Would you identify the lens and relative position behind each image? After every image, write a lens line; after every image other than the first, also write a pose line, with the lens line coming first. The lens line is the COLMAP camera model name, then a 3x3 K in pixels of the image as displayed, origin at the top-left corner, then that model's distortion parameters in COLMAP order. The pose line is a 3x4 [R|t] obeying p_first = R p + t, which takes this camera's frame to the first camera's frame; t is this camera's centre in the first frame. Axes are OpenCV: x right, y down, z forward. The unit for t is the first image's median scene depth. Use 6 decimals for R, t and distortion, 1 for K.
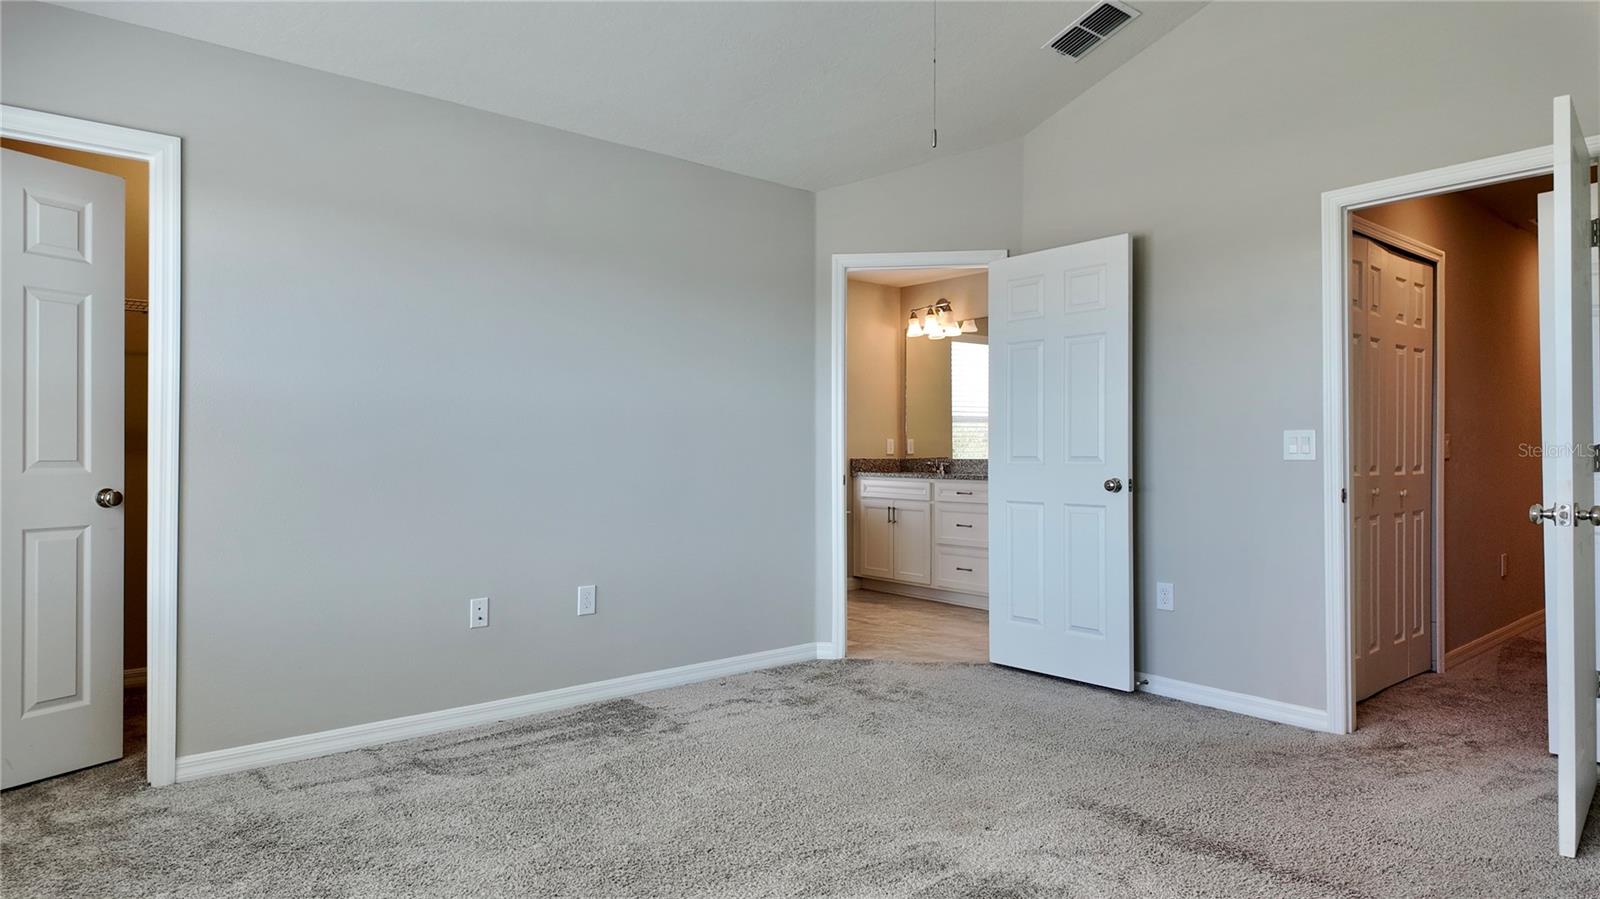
lens RADIAL K [[933.6, 0, 790.0], [0, 933.6, 446.1], [0, 0, 1]] dist [0.040033, -0.024607]
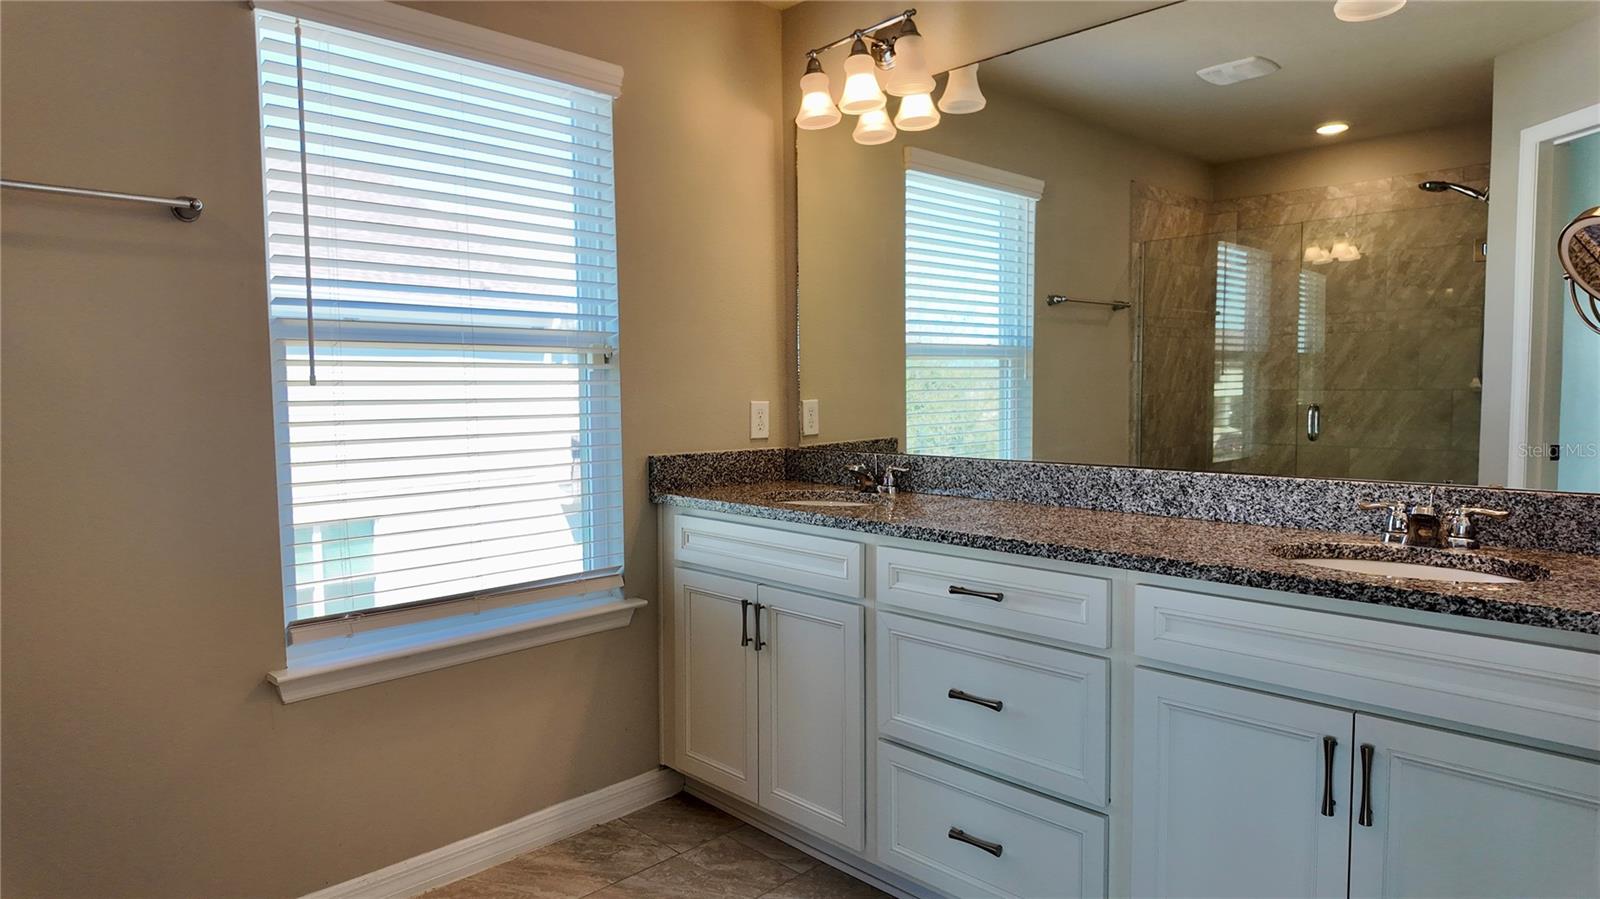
lens RADIAL K [[933.6, 0, 802.5], [0, 933.6, 454.0], [0, 0, 1]] dist [0.040033, -0.024607]
pose [[0.995117, -0.014550, 0.097620, 0.090560], [0.007185, 0.997129, 0.075374, -0.015543], [-0.098437, -0.074304, 0.992365, 0.628503]]
